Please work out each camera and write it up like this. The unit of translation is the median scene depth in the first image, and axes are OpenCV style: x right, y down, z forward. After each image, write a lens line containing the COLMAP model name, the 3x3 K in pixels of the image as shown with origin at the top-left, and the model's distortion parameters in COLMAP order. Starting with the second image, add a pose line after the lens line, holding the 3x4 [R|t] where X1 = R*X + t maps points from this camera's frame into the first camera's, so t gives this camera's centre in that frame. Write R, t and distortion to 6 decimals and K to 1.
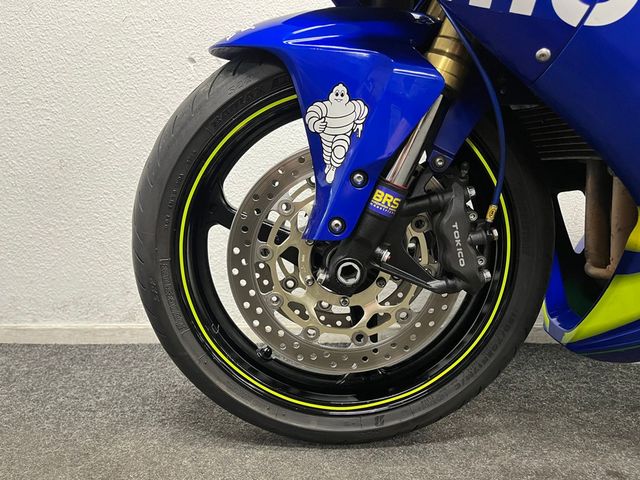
lens RADIAL K [[488.1, 0, 321.1], [0, 488.1, 238.7], [0, 0, 1]] dist [0.029472, -0.009150]
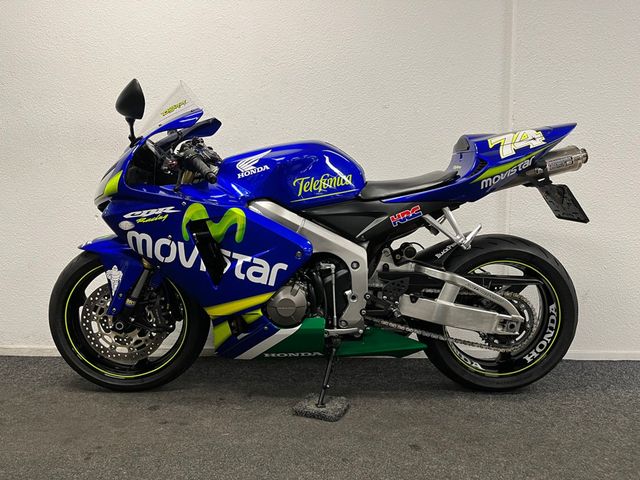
lens RADIAL K [[488.1, 0, 318.9], [0, 488.1, 241.3], [0, 0, 1]] dist [0.029472, -0.009150]
pose [[0.999750, 0.017587, 0.013789, 1.087382], [-0.016633, 0.997648, -0.066501, -0.236155], [-0.014926, 0.066255, 0.997691, -1.809112]]
